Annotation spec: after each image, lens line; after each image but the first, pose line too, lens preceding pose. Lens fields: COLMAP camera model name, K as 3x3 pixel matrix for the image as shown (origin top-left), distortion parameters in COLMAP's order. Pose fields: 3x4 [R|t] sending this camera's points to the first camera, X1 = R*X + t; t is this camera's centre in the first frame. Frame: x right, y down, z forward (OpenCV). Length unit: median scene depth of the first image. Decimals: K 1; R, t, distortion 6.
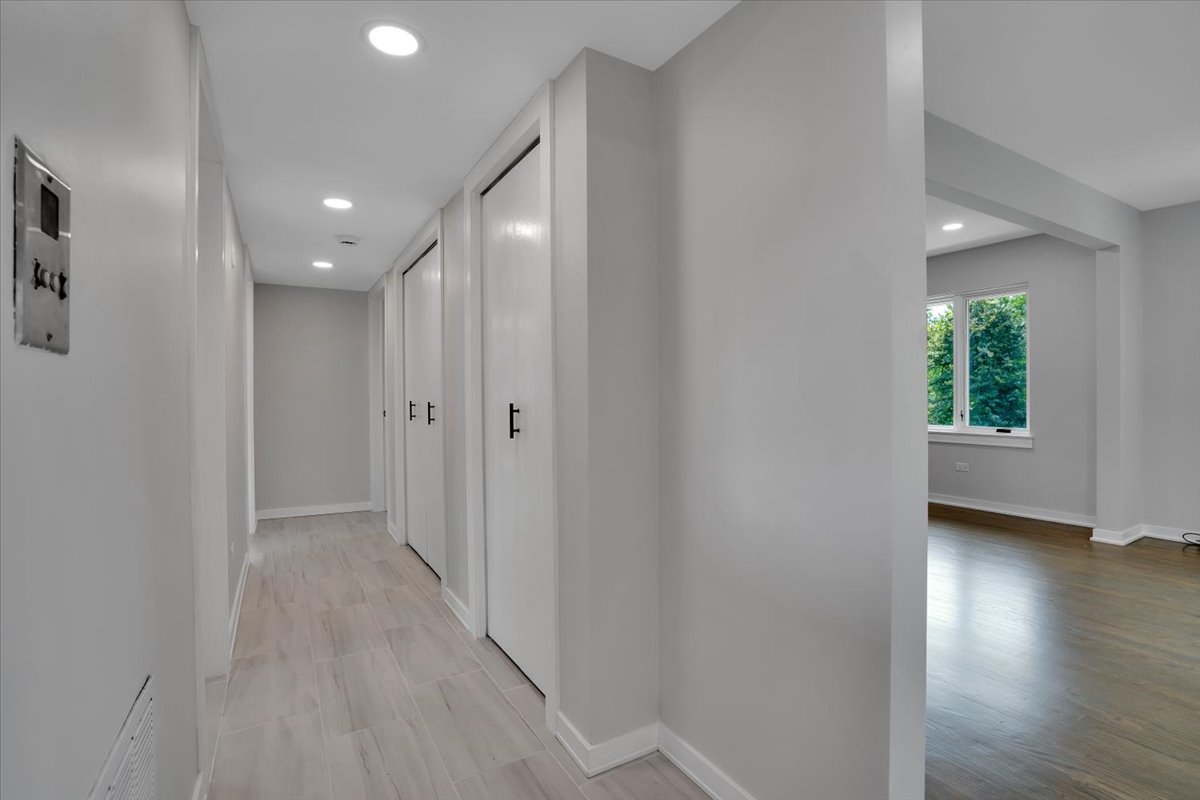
lens RADIAL K [[547.2, 0, 598.3], [0, 547.2, 400.2], [0, 0, 1]] dist [-0.039811, 0.006459]
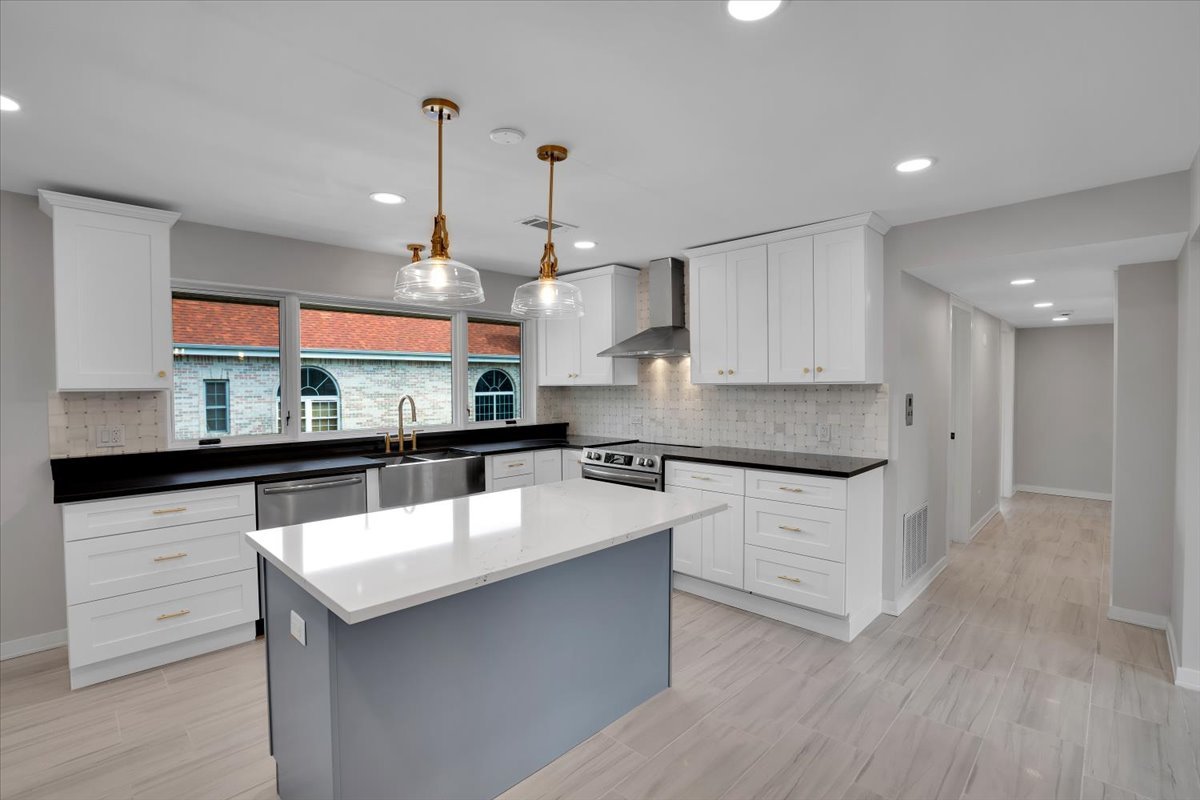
lens RADIAL K [[547.2, 0, 607.1], [0, 547.2, 394.8], [0, 0, 1]] dist [-0.039811, 0.006459]
pose [[0.268787, 0.024781, -0.962881, 1.130150], [-0.005668, 0.999692, 0.024146, -0.163518], [0.963183, -0.001032, 0.268845, -1.137095]]
